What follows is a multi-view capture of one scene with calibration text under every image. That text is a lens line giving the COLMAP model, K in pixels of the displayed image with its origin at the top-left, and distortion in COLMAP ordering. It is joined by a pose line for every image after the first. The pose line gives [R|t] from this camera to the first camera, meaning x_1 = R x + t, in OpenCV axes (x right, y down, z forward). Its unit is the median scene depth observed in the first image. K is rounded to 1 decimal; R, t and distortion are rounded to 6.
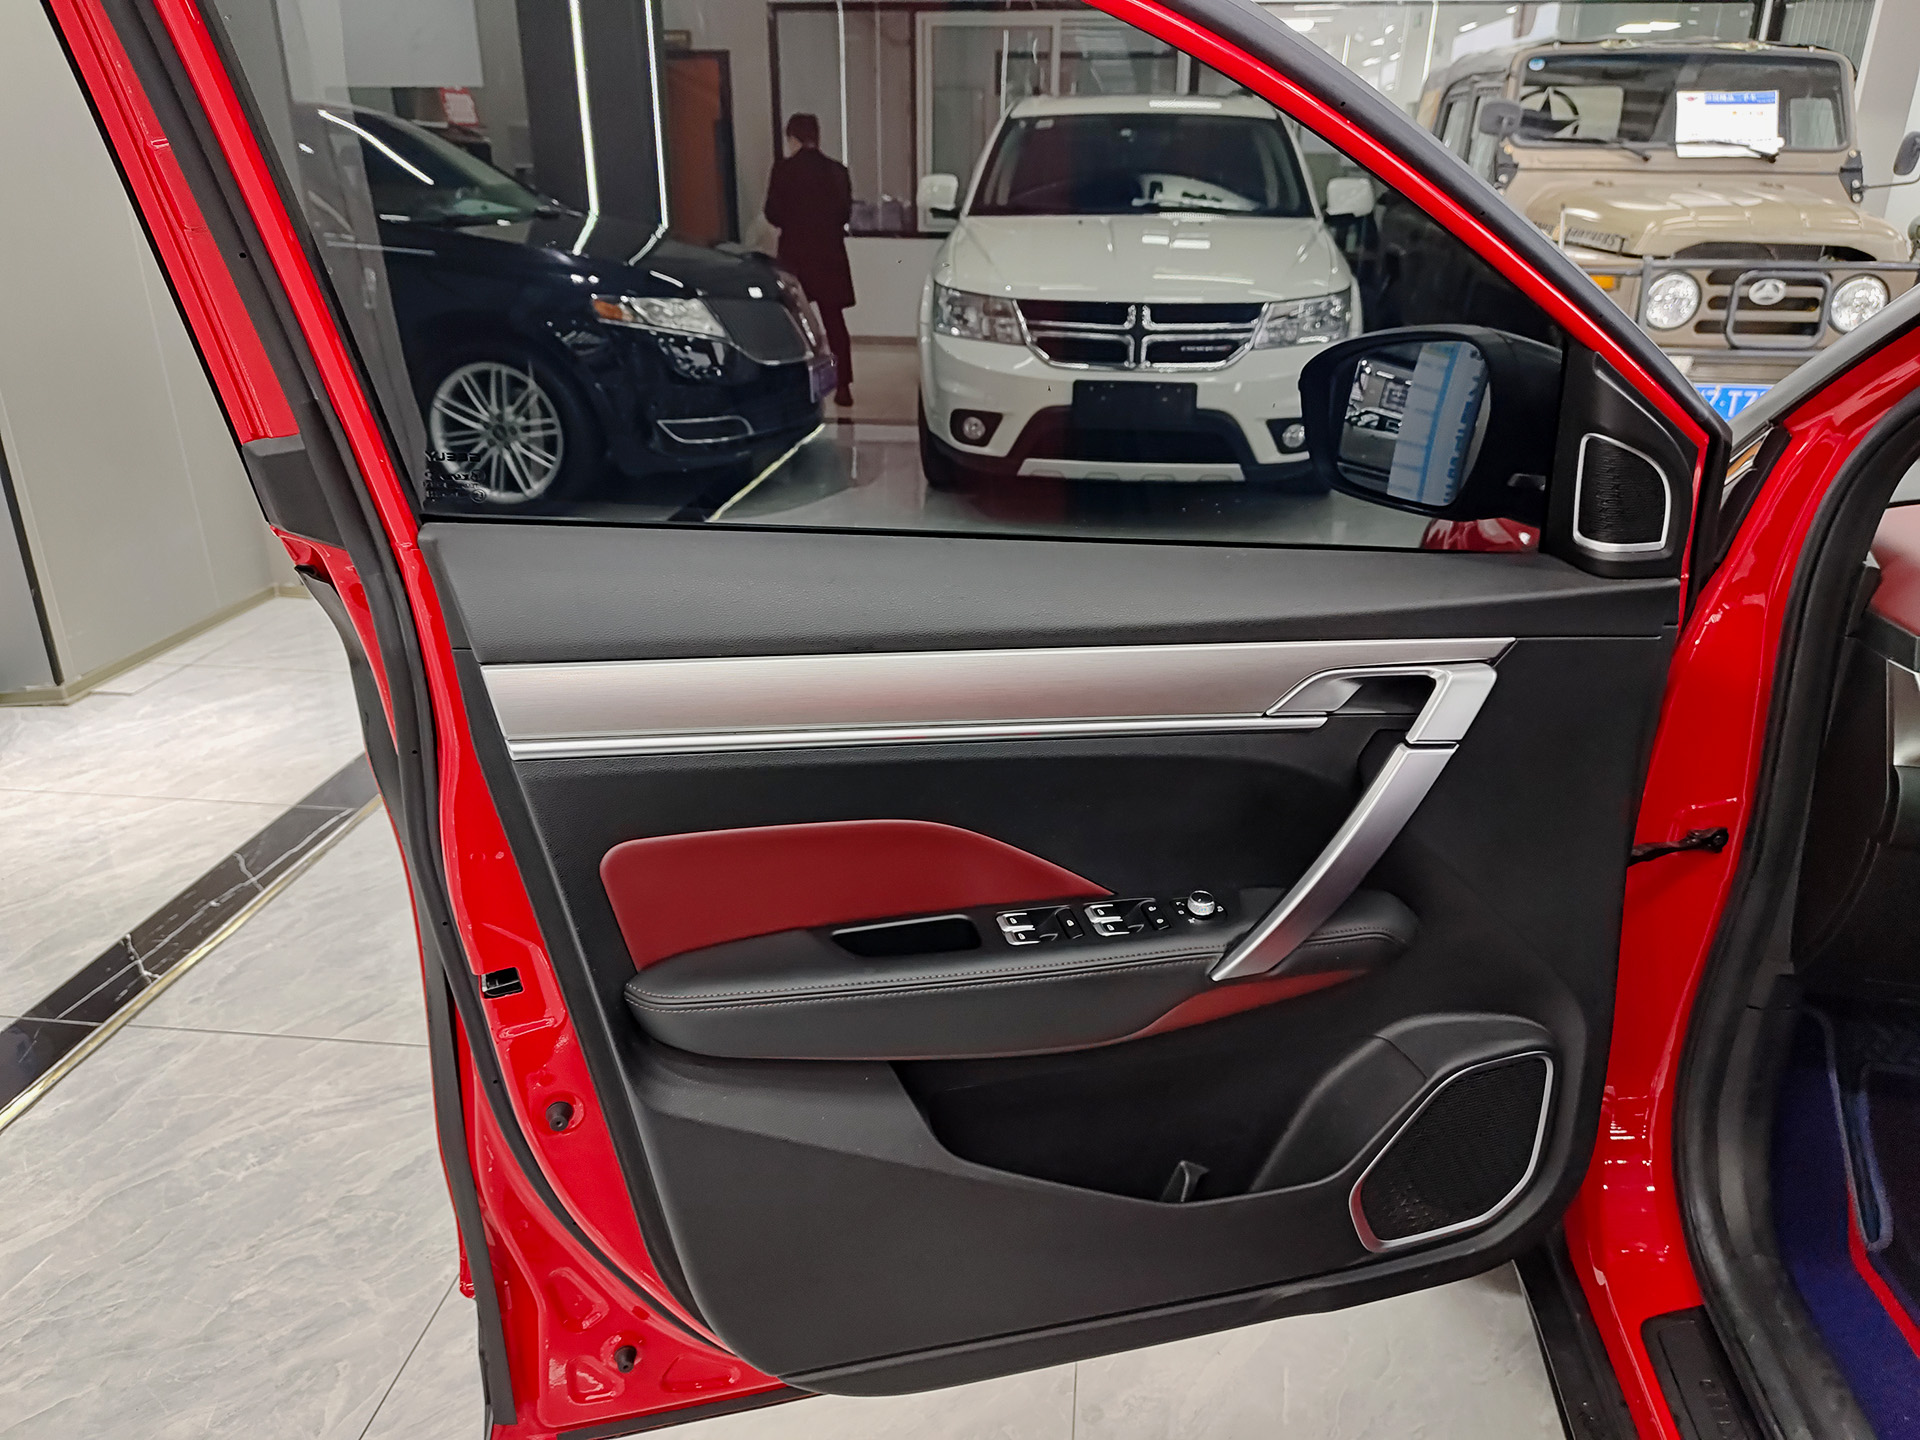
lens RADIAL K [[1342.2, 0, 960.0], [0, 1342.2, 720.0], [0, 0, 1]] dist [0.033712, -0.042114]
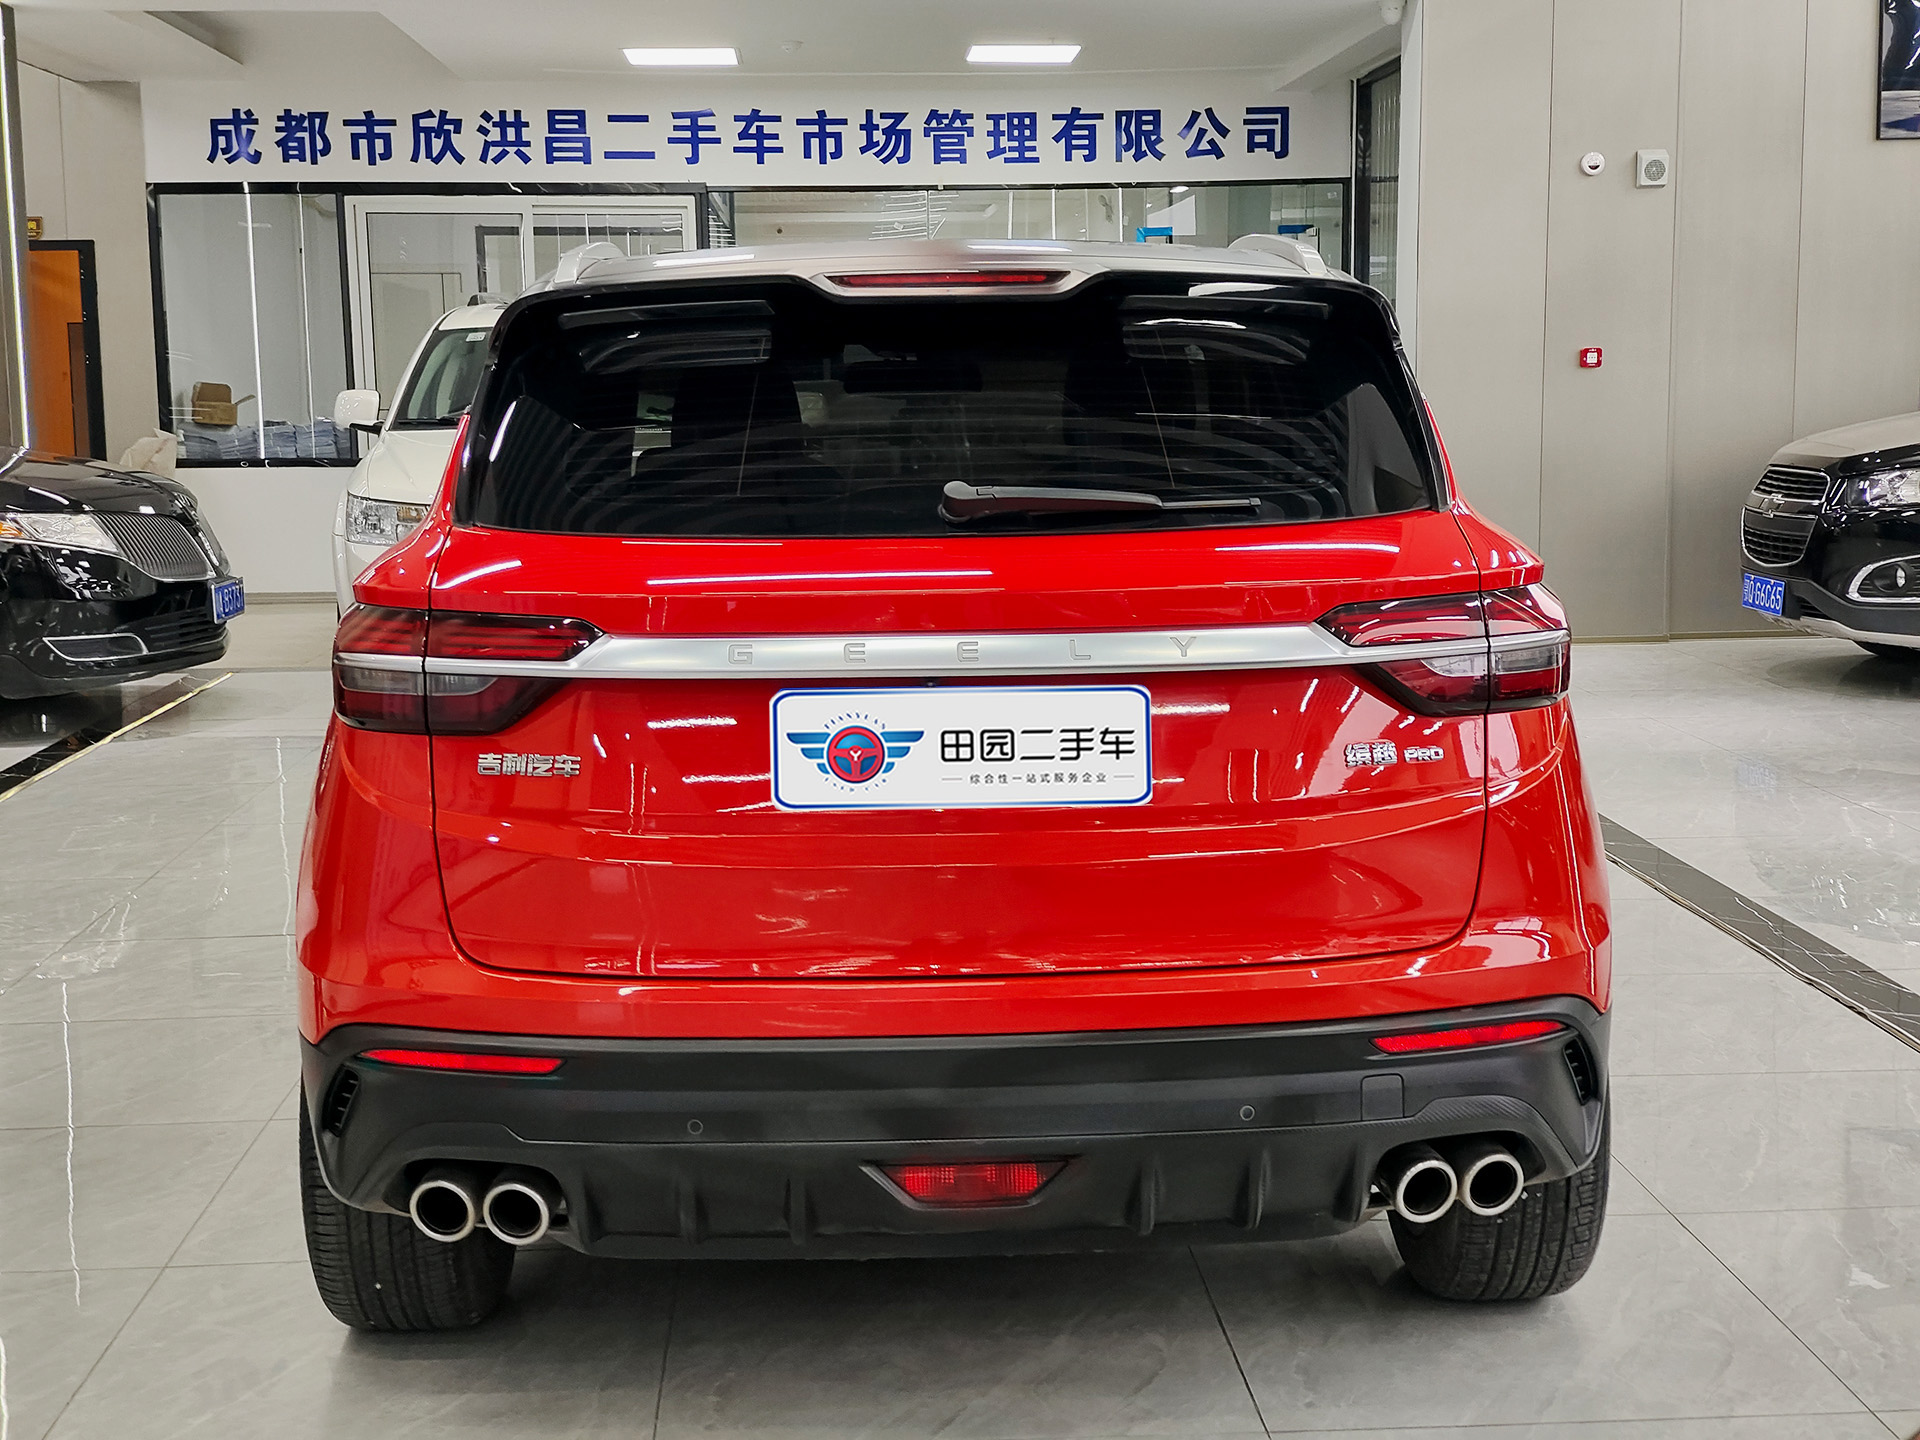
lens RADIAL K [[2545.3, 0, 962.6], [0, 2545.3, 890.5], [0, 0, 1]] dist [0.081393, -0.034714]
pose [[0.984872, -0.052760, 0.165059, 0.093174], [0.082889, 0.979917, -0.181360, 0.303136], [-0.152176, 0.192298, 0.969466, -0.743112]]
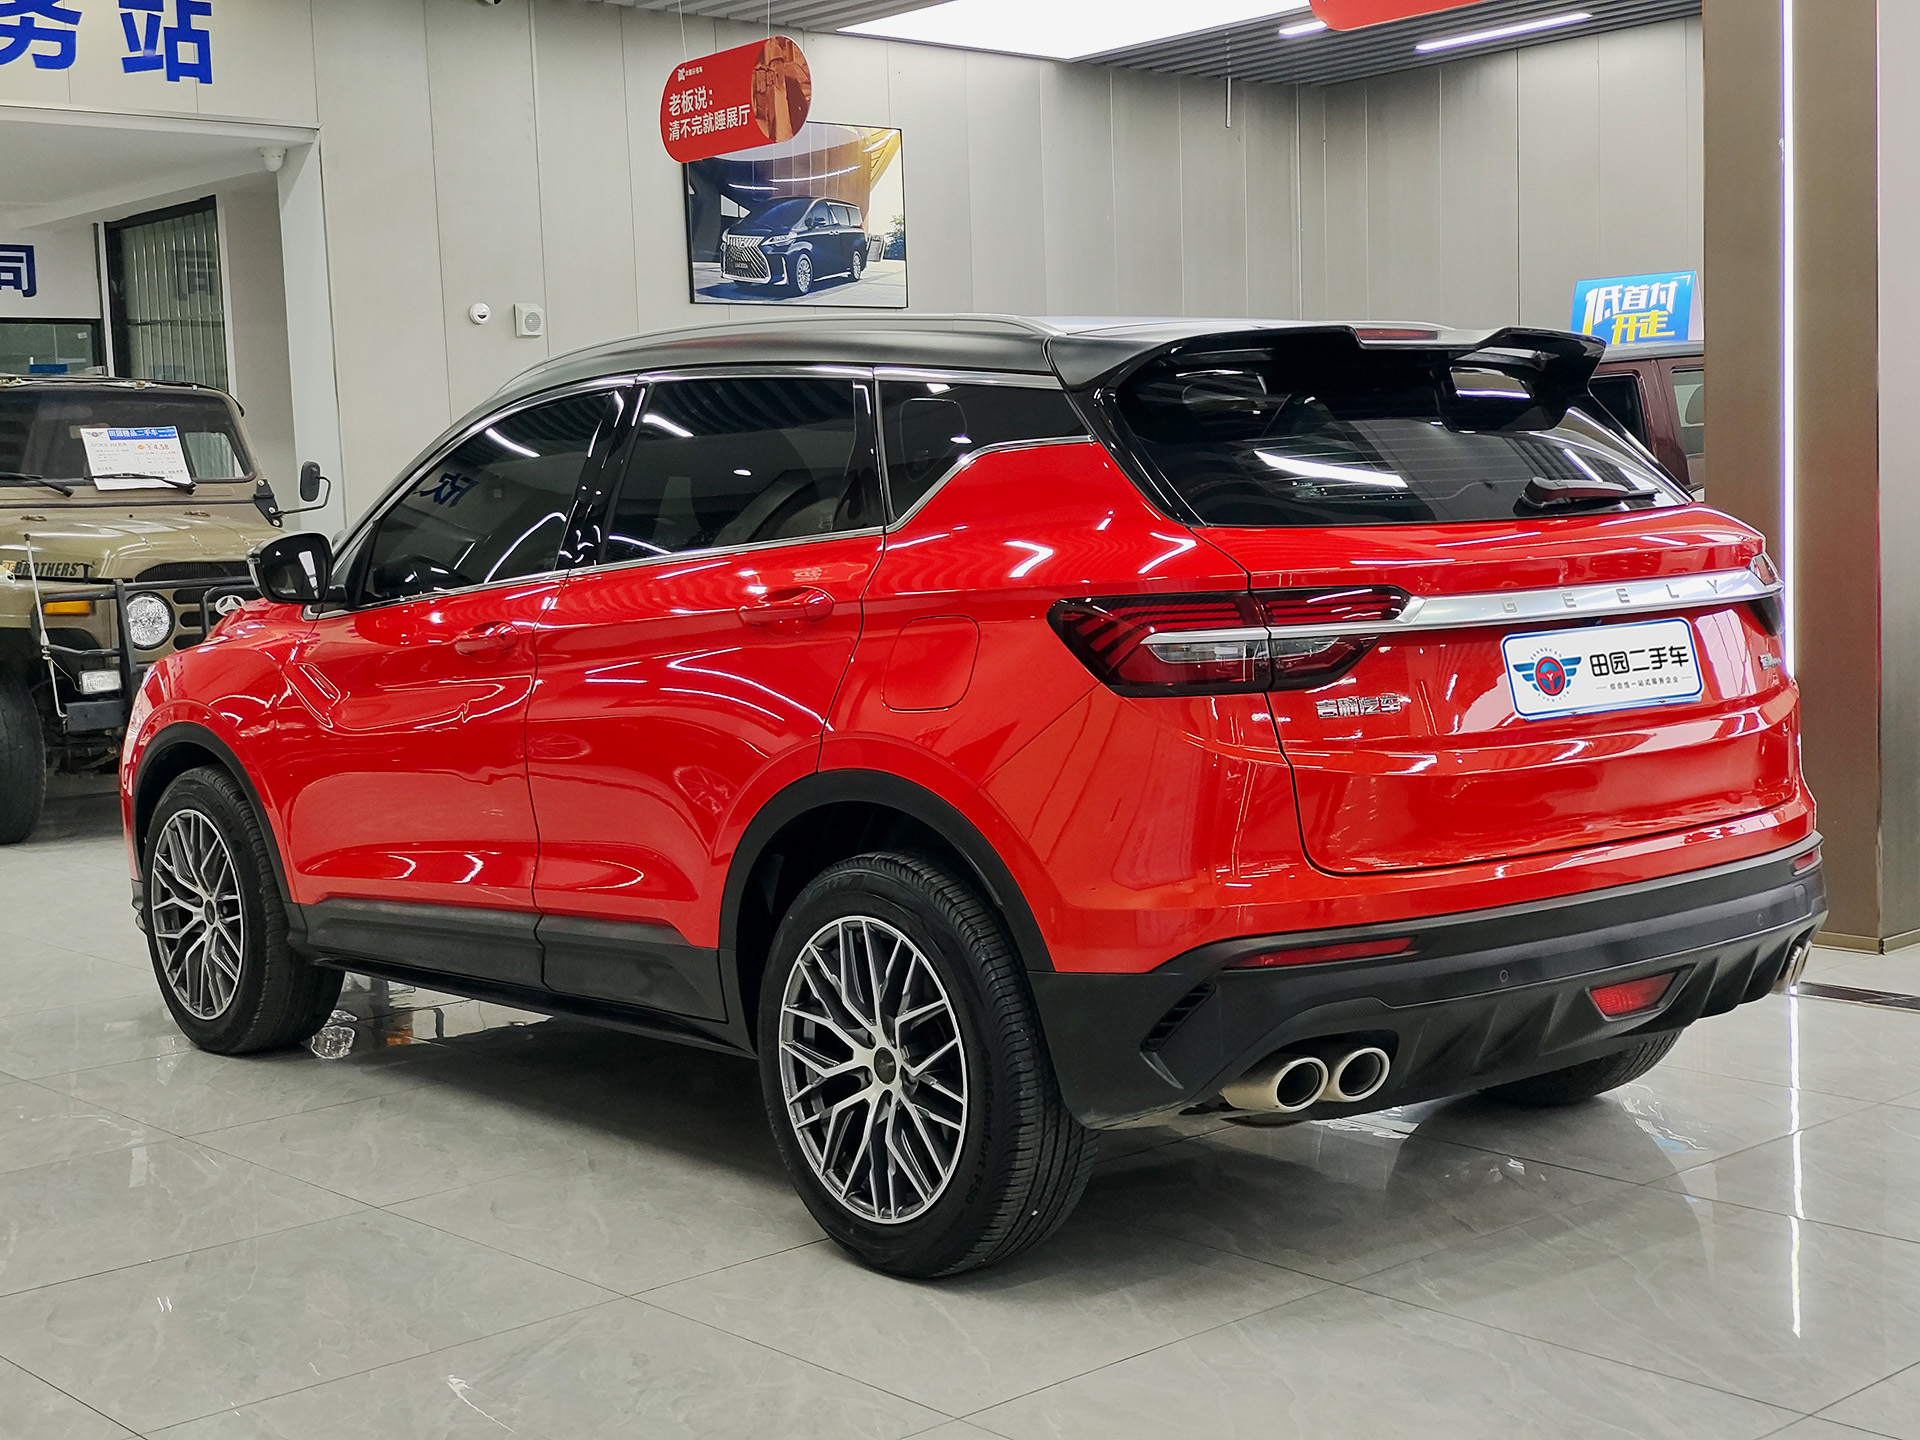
lens RADIAL K [[2628.7, 0, 960.0], [0, 2628.7, 720.0], [0, 0, 1]] dist [0.223515, -0.045473]
pose [[0.679651, -0.097689, 0.727002, -0.462612], [0.321057, 0.930736, -0.175081, 0.268998], [-0.659543, 0.352403, 0.663939, -0.622556]]
